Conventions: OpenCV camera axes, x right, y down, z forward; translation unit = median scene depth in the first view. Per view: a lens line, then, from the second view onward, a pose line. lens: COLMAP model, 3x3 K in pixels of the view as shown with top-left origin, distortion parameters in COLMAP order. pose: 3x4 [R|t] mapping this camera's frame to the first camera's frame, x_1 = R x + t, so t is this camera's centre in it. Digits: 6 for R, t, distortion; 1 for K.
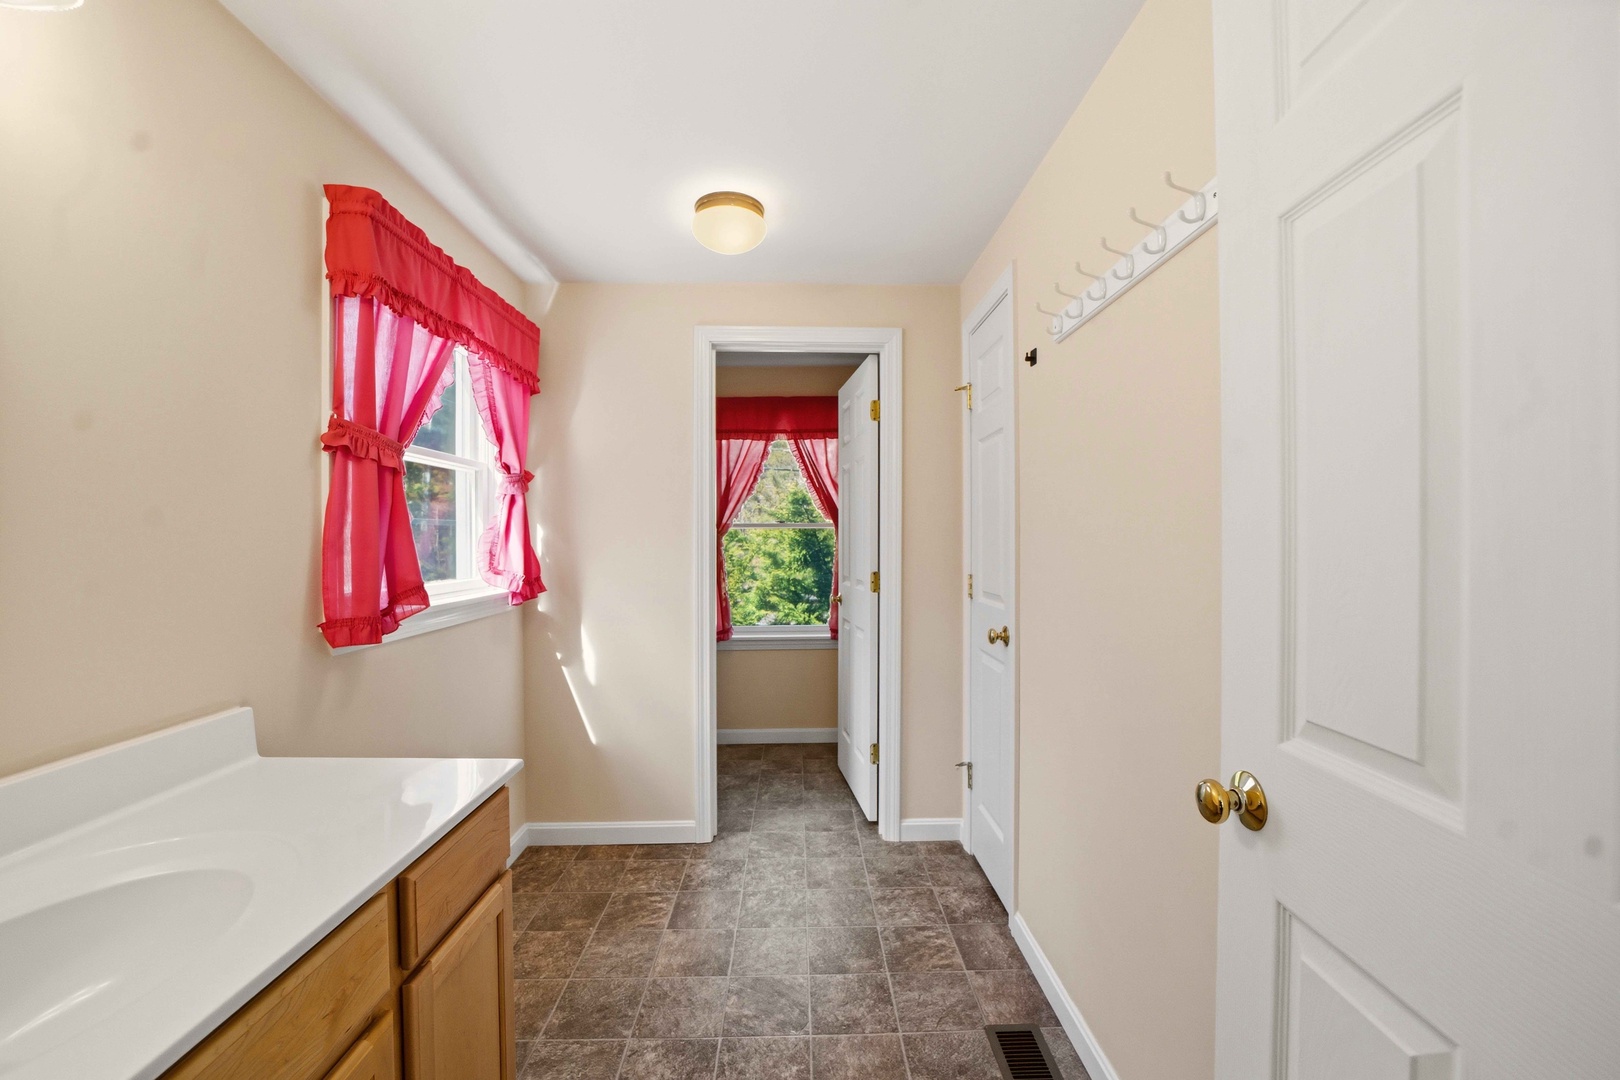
lens RADIAL K [[639.5, 0, 806.5], [0, 639.5, 542.2], [0, 0, 1]] dist [-0.028984, 0.000455]
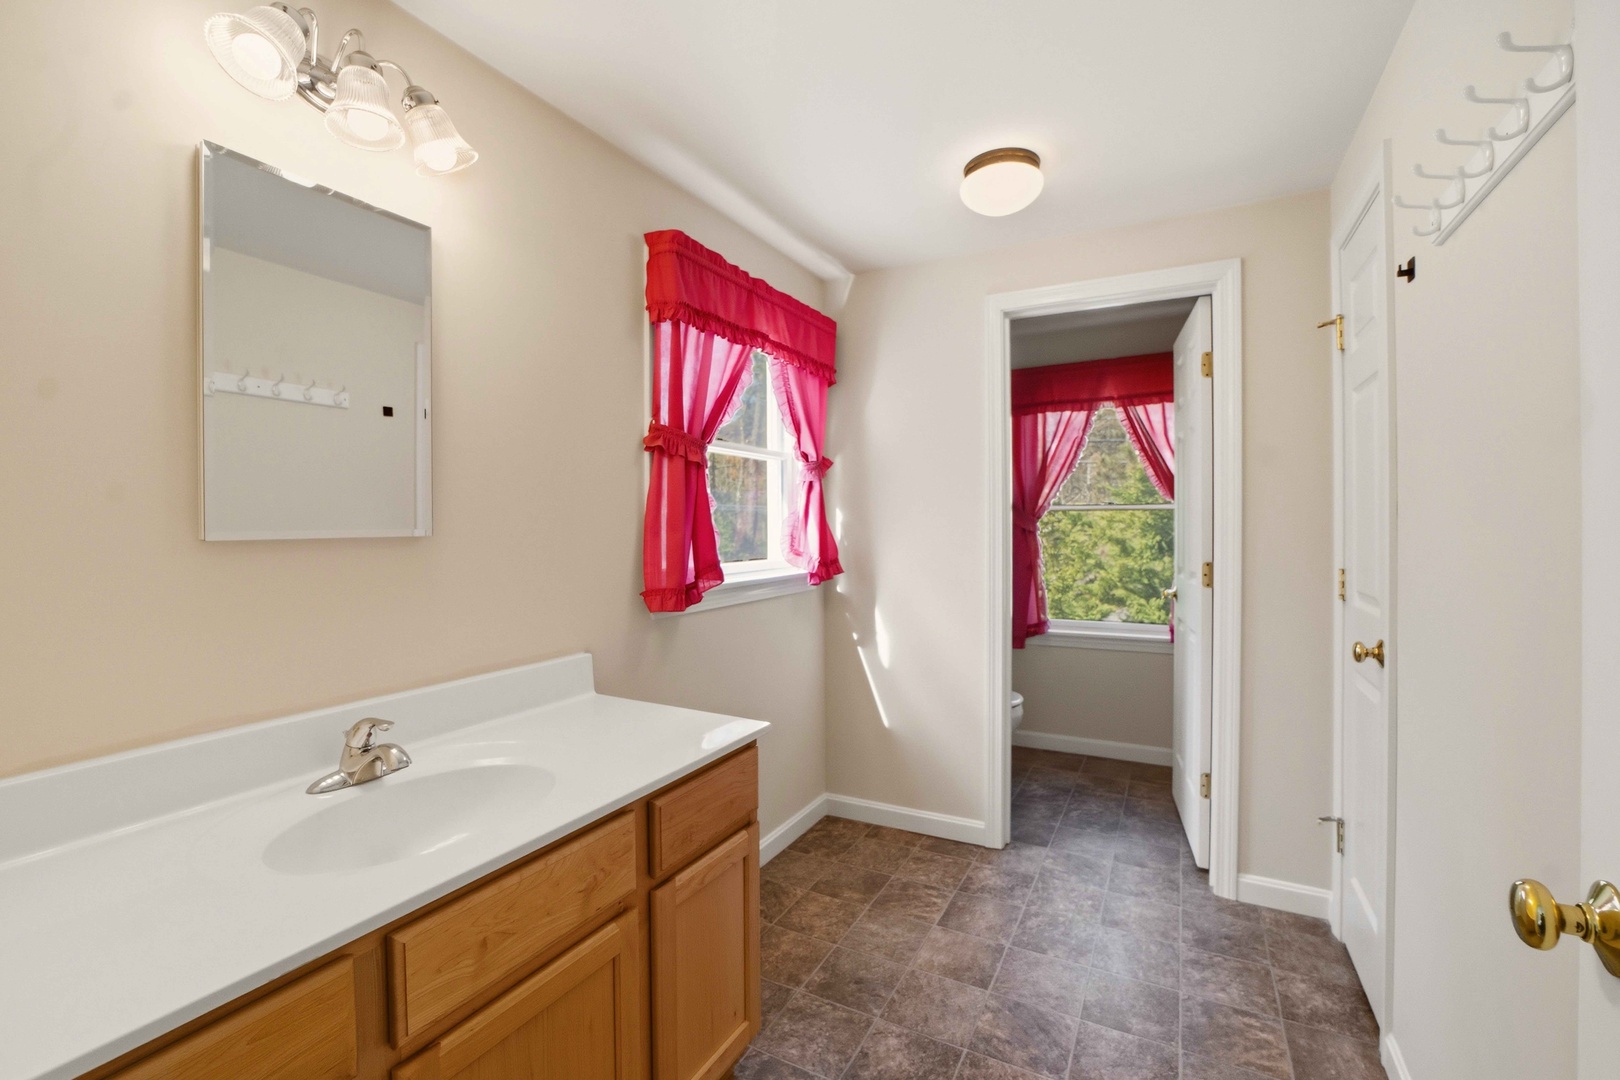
lens RADIAL K [[682.5, 0, 813.3], [0, 682.5, 524.5], [0, 0, 1]] dist [-0.035052, 0.008673]
pose [[0.869181, -0.000858, -0.494494, 0.116443], [-0.000627, 0.999996, -0.002837, 0.001060], [0.494494, 0.002776, 0.869177, 0.005579]]
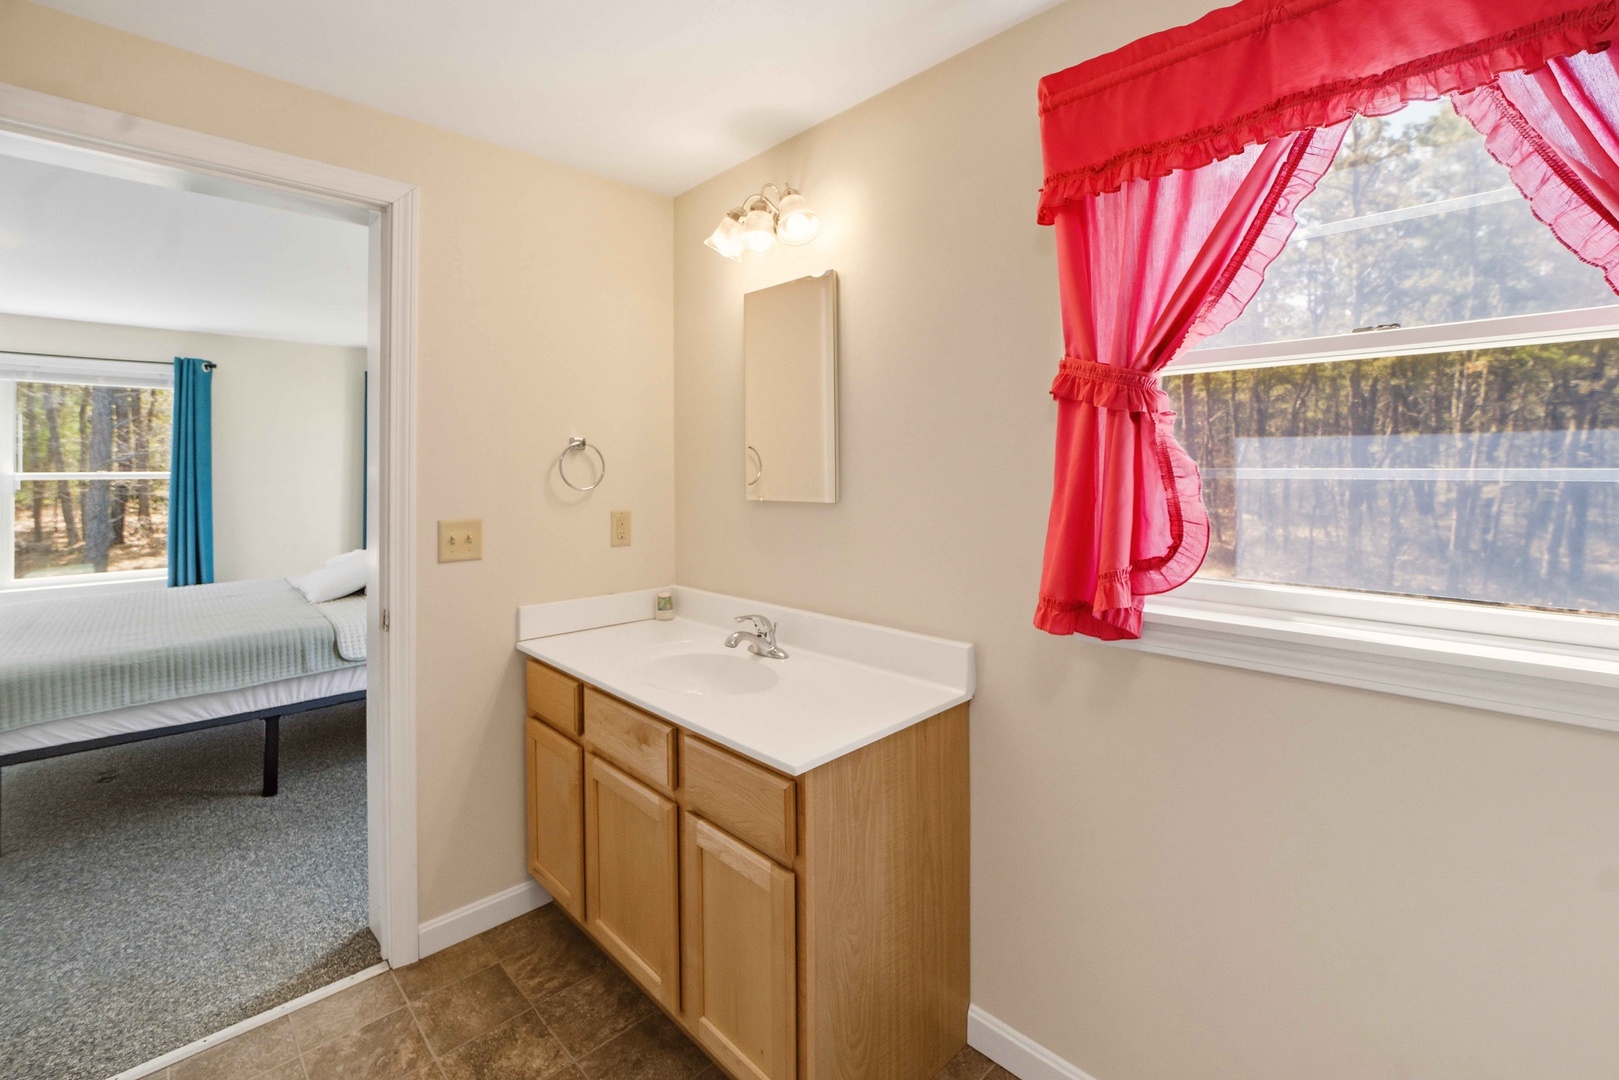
lens RADIAL K [[682.1, 0, 803.5], [0, 682.1, 480.9], [0, 0, 1]] dist [-0.035052, 0.008673]
pose [[-0.728143, -0.003720, -0.685416, 0.091192], [-0.009171, 0.999949, 0.004315, -0.041770], [0.685364, 0.009428, -0.728139, 1.772376]]
